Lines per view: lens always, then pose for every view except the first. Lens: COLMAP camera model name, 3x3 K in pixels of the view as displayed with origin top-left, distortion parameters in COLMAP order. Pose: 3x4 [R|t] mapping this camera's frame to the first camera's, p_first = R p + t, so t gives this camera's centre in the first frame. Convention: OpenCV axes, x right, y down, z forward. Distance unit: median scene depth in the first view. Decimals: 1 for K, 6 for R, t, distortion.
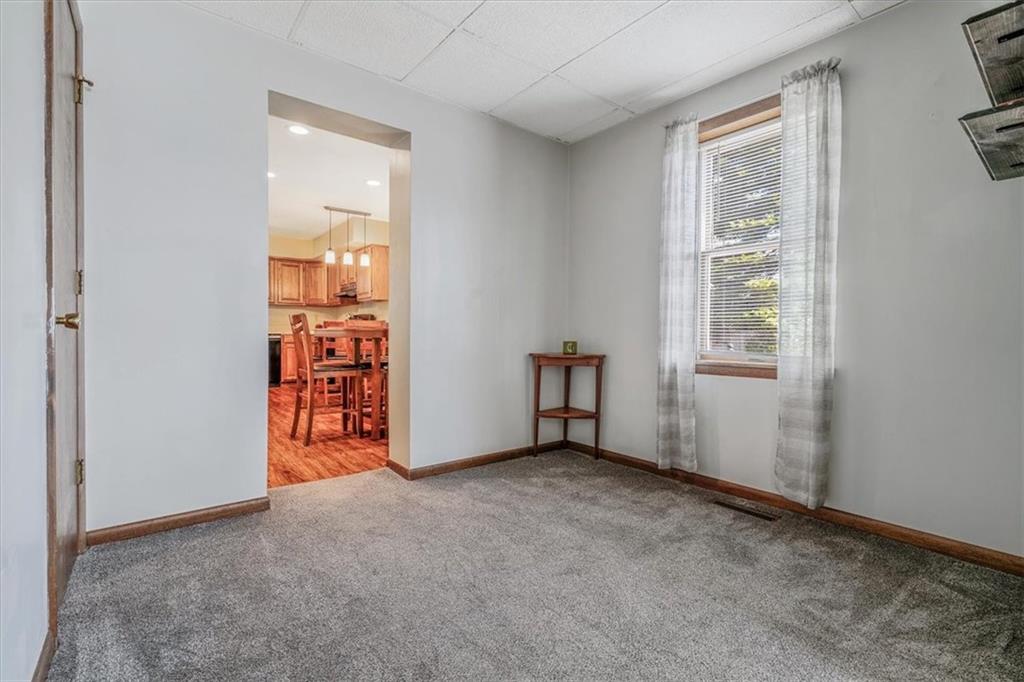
lens RADIAL K [[458.7, 0, 518.7], [0, 458.7, 336.9], [0, 0, 1]] dist [-0.004994, 0.001230]
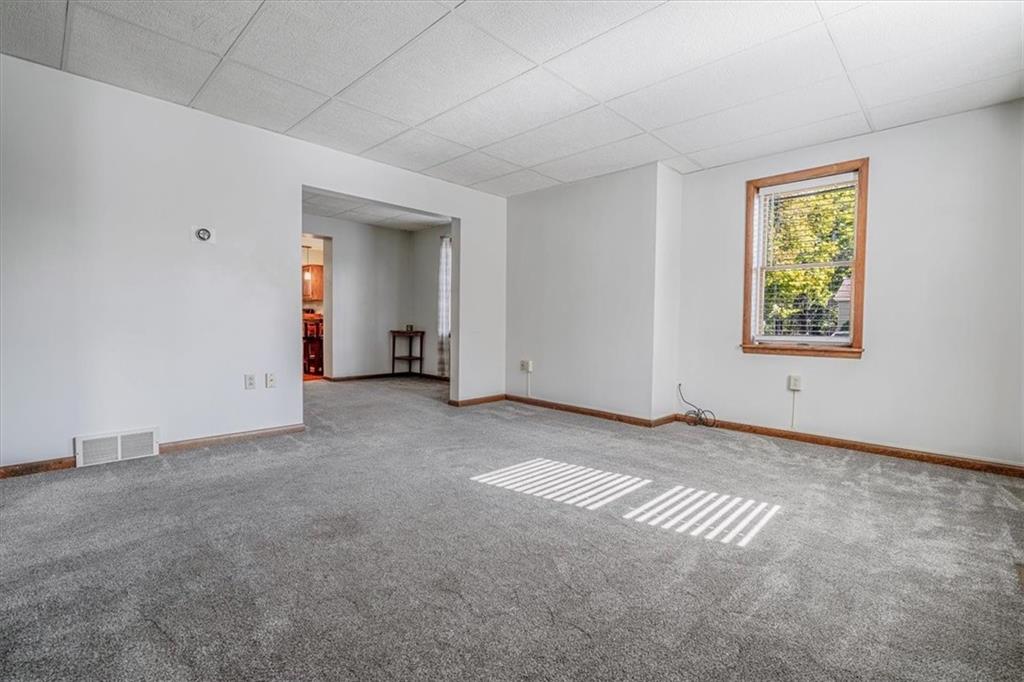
lens RADIAL K [[458.7, 0, 505.8], [0, 458.7, 339.6], [0, 0, 1]] dist [-0.004994, 0.001230]
pose [[0.994647, 0.001506, 0.103317, 0.338265], [-0.004205, 0.999655, 0.025911, 0.020006], [-0.103242, -0.026207, 0.994311, -1.204356]]
